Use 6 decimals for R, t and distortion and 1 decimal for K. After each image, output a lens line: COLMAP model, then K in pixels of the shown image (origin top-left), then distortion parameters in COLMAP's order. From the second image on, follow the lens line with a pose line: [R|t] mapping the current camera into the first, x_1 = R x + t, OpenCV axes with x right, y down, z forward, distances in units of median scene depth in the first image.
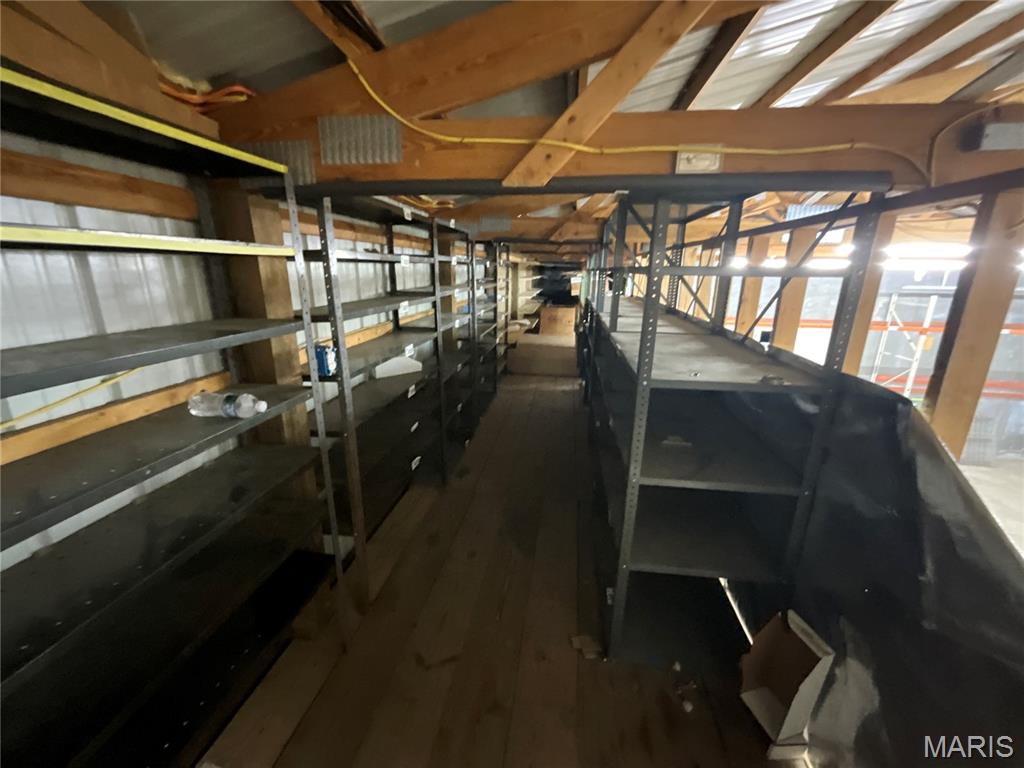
lens RADIAL K [[410.8, 0, 513.6], [0, 410.8, 385.4], [0, 0, 1]] dist [-0.000260, 0.000579]
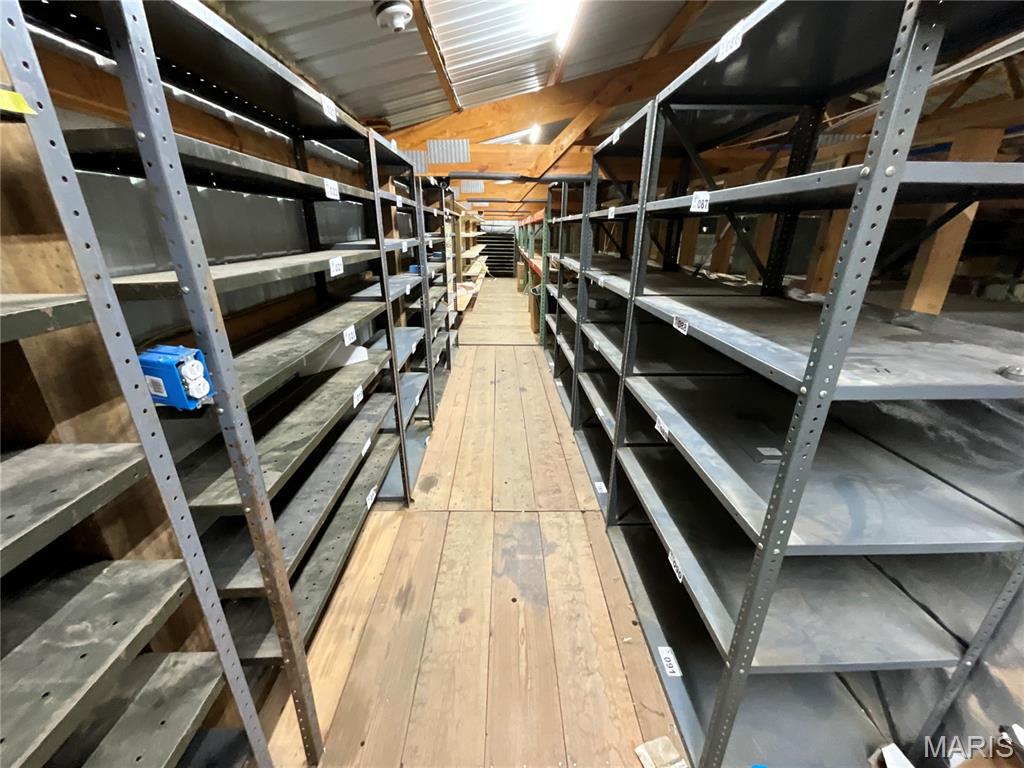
lens RADIAL K [[410.8, 0, 512.0], [0, 410.8, 383.0], [0, 0, 1]] dist [-0.000260, 0.000579]
pose [[0.986888, -0.056081, 0.151351, -0.084454], [0.043465, 0.995397, 0.085419, -0.041020], [-0.155445, -0.077721, 0.984782, 0.252984]]
